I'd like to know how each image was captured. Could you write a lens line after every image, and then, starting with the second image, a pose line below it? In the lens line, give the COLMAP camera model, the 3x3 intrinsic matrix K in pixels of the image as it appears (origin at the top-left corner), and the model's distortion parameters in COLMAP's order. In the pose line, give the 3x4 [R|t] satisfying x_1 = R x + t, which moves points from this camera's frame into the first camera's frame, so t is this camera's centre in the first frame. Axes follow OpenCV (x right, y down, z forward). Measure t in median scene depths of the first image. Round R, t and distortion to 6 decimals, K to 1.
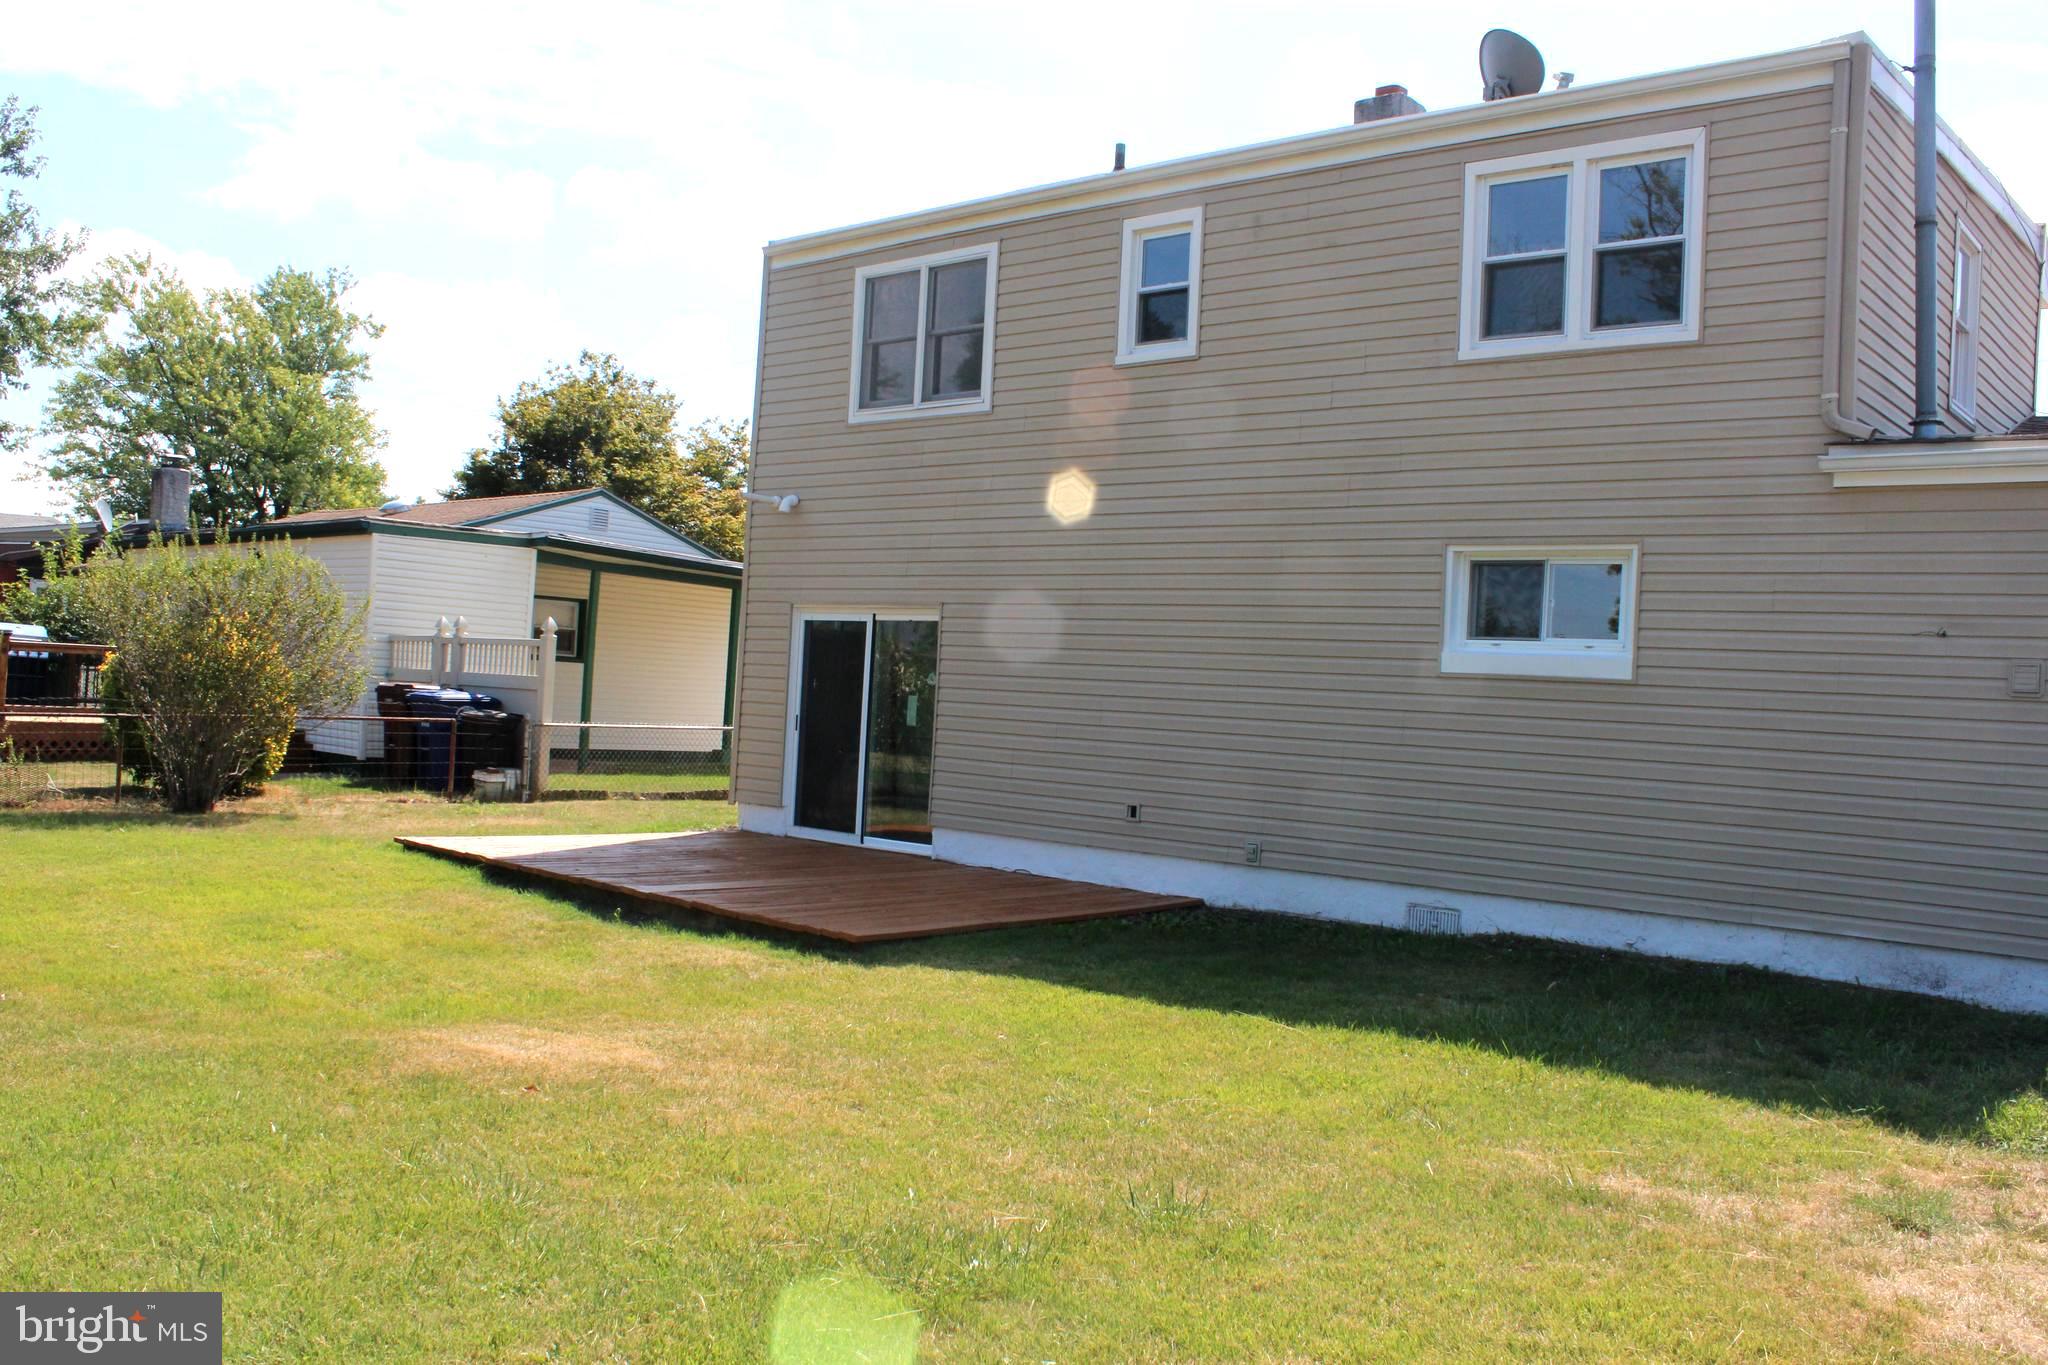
lens RADIAL K [[1731.8, 0, 1019.1], [0, 1731.8, 688.5], [0, 0, 1]] dist [-0.137513, 0.107582]
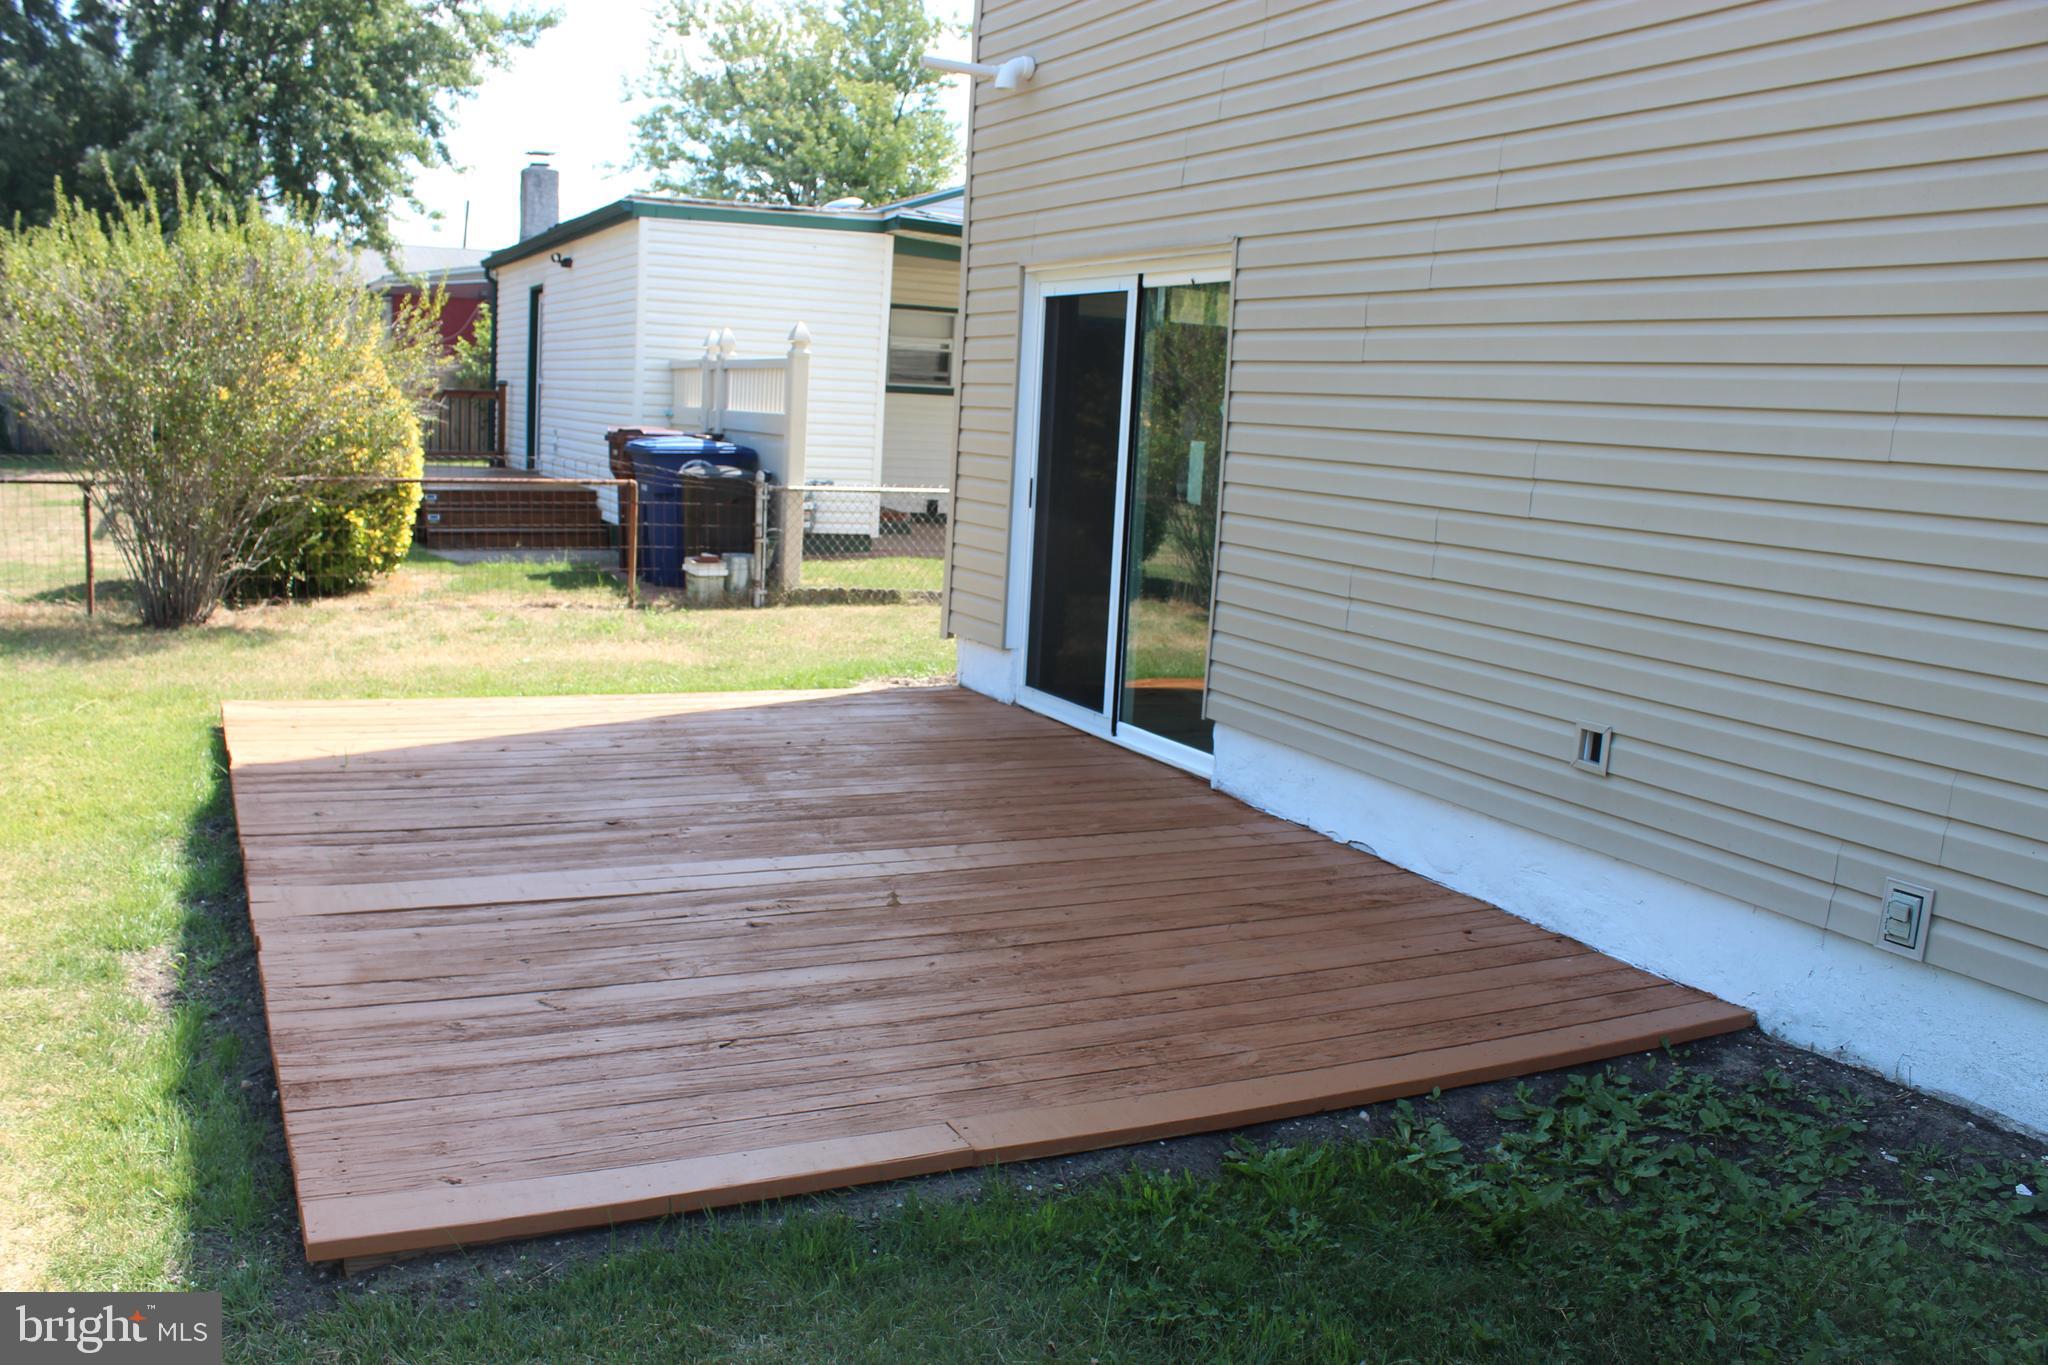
lens RADIAL K [[1731.8, 0, 1028.5], [0, 1731.8, 672.7], [0, 0, 1]] dist [-0.137513, 0.107582]
pose [[0.913884, 0.051812, -0.402655, 0.074730], [0.002799, 0.990995, 0.133869, 0.002923], [0.405965, -0.123467, 0.905510, 0.442732]]
